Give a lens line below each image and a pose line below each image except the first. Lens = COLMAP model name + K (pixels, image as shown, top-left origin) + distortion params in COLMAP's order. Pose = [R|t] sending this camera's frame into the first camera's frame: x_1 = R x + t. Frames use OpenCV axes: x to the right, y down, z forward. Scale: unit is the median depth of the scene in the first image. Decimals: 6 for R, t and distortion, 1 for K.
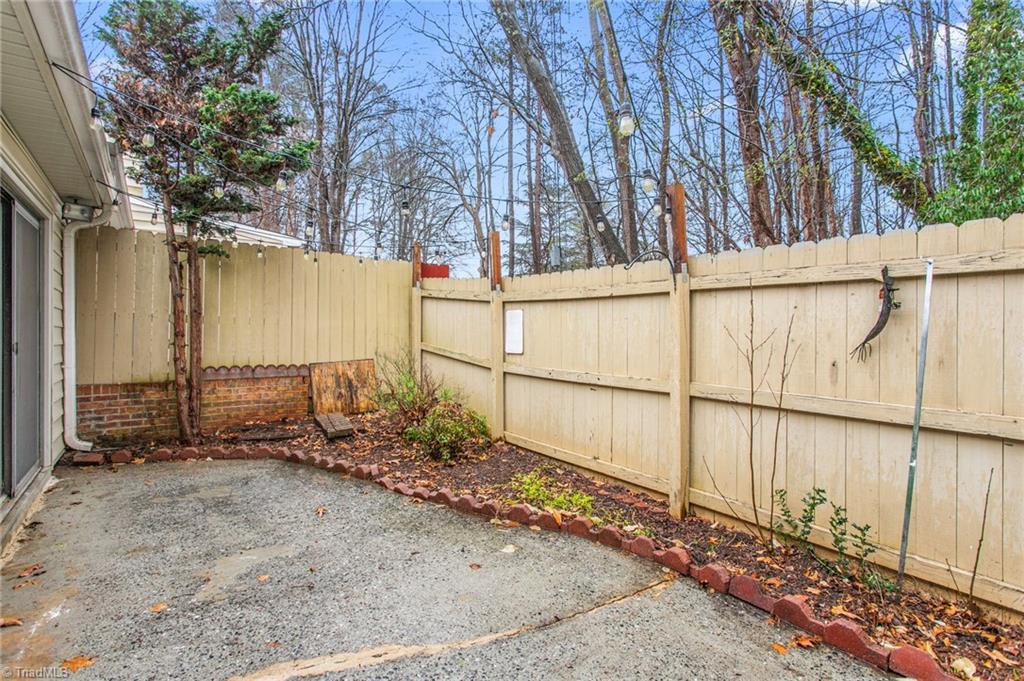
lens RADIAL K [[511.5, 0, 512.0], [0, 511.5, 340.5], [0, 0, 1]] dist [0.000353, 0.000066]
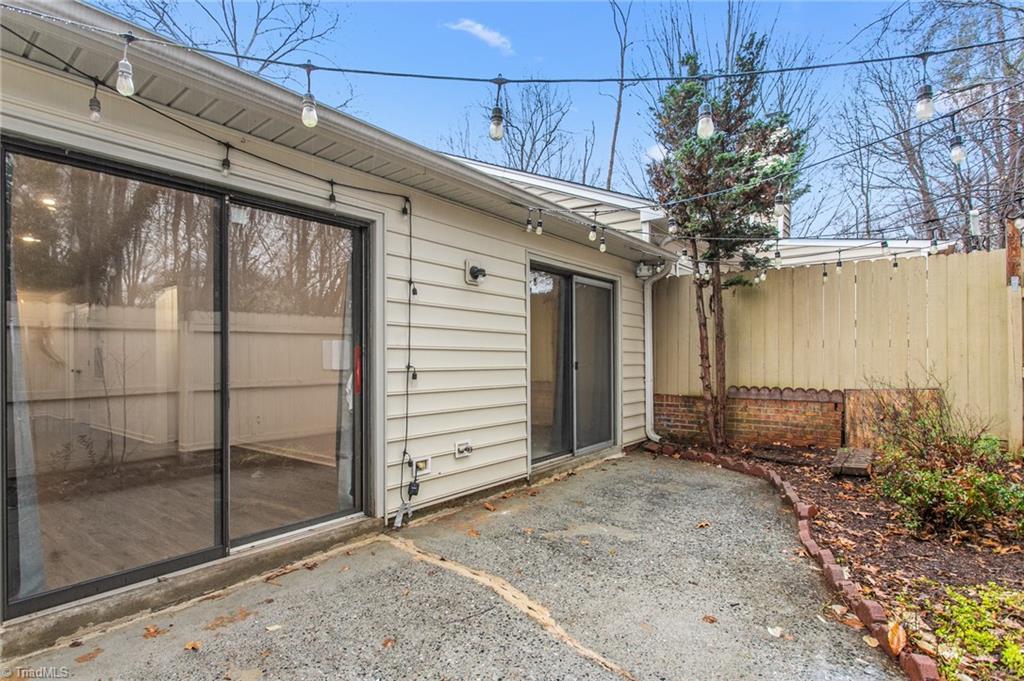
lens RADIAL K [[509.1, 0, 512.9], [0, 509.1, 361.4], [0, 0, 1]] dist [0.000345, -0.000050]
pose [[0.274368, 0.000896, -0.961624, 0.359042], [-0.010130, 0.999947, -0.001959, 0.004787], [0.961572, 0.010279, 0.274362, 0.235687]]
